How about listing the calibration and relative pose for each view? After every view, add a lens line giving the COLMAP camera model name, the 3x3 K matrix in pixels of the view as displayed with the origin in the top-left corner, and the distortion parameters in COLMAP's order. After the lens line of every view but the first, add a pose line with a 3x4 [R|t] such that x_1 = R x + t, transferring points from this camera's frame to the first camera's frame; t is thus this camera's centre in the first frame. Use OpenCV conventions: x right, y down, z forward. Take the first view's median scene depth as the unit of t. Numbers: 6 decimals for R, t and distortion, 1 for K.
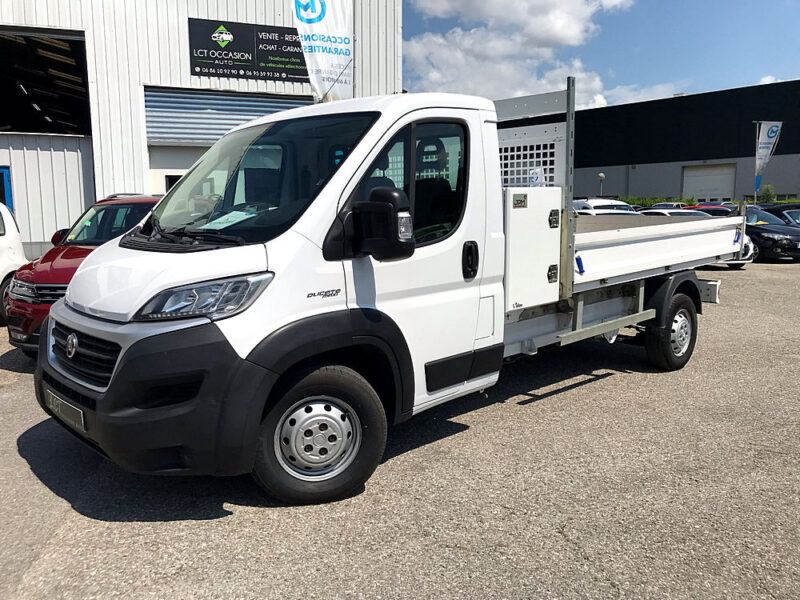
lens RADIAL K [[652.5, 0, 393.7], [0, 652.5, 286.3], [0, 0, 1]] dist [0.035247, -0.027209]
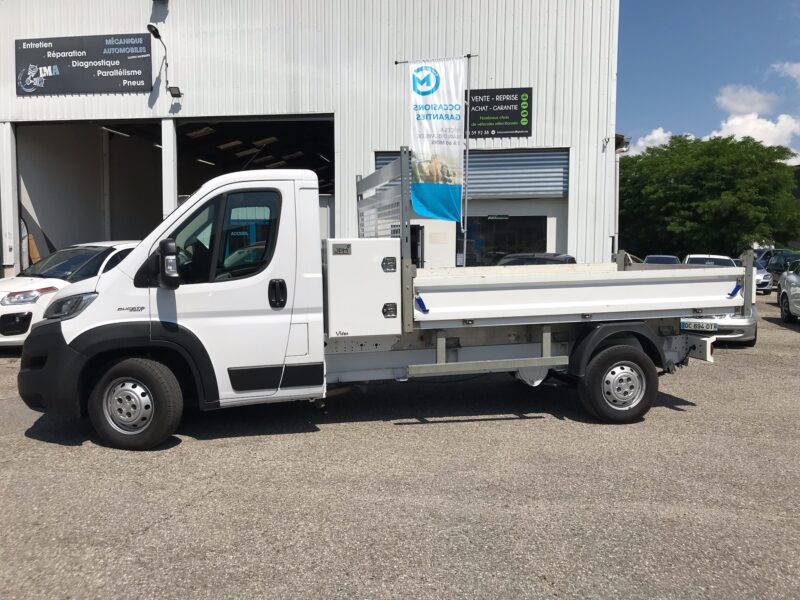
lens RADIAL K [[652.5, 0, 396.9], [0, 652.5, 288.9], [0, 0, 1]] dist [0.035247, -0.027209]
pose [[0.864734, 0.037064, -0.500861, 0.747108], [-0.068441, 0.996666, -0.044410, -0.006526], [0.497545, 0.072682, 0.864388, -0.009070]]
